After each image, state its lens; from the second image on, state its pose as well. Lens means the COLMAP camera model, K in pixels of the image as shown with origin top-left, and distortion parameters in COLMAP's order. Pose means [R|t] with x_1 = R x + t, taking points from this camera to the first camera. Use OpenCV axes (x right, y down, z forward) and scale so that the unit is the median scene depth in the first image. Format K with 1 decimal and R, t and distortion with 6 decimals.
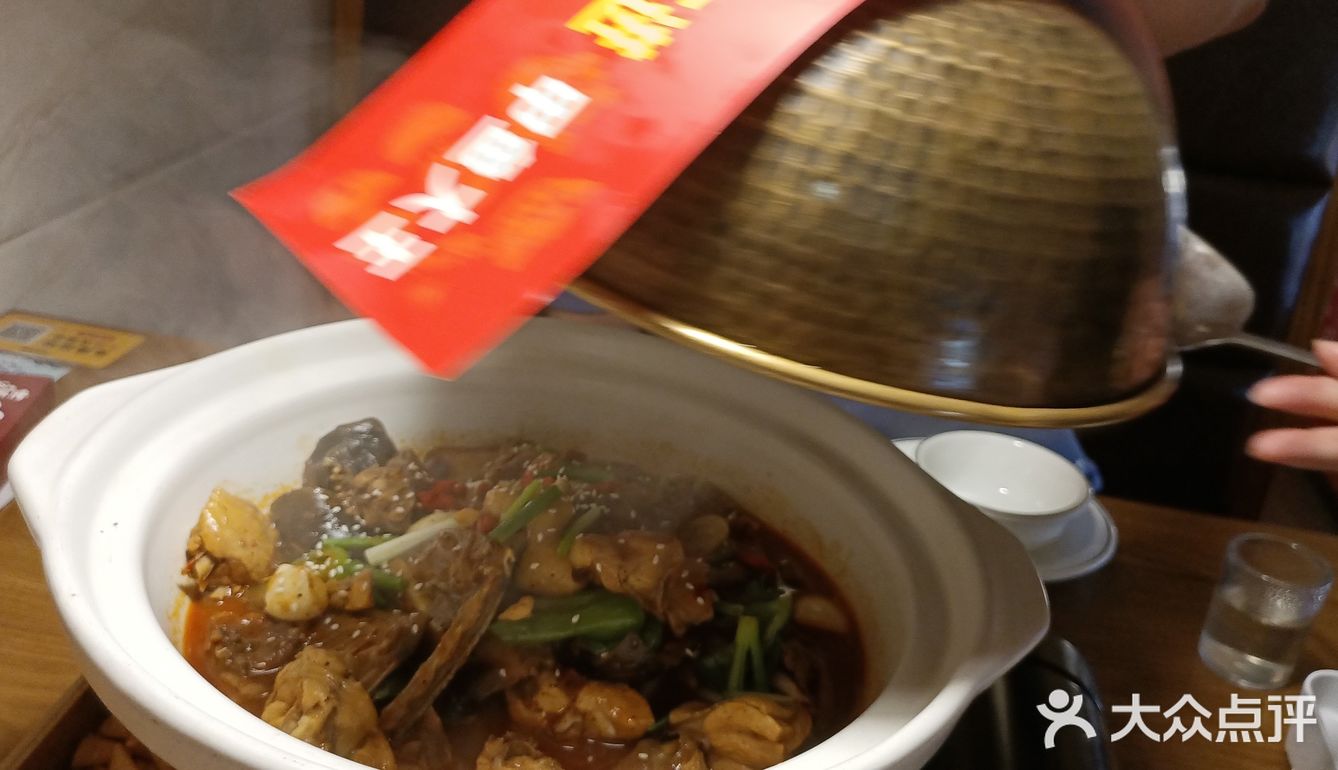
lens RADIAL K [[1028.8, 0, 669.0], [0, 1028.8, 385.0], [0, 0, 1]] dist [-0.040874, 0.002668]
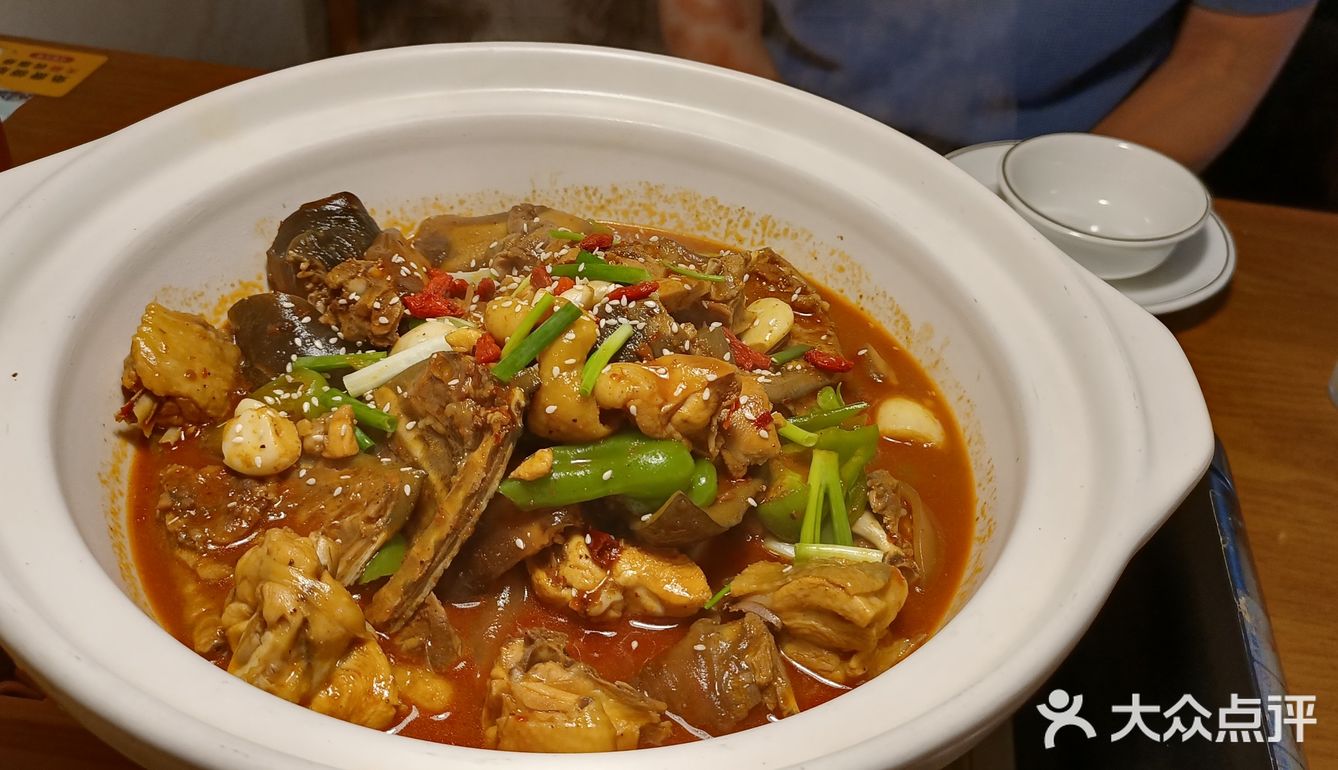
lens RADIAL K [[1135.4, 0, 669.0], [0, 1135.4, 385.0], [0, 0, 1]] dist [0.002166, -0.018092]
pose [[0.998486, -0.031754, -0.044913, -0.002083], [0.042172, 0.966165, 0.254455, -0.050289], [0.035314, -0.255964, 0.966041, 0.153665]]
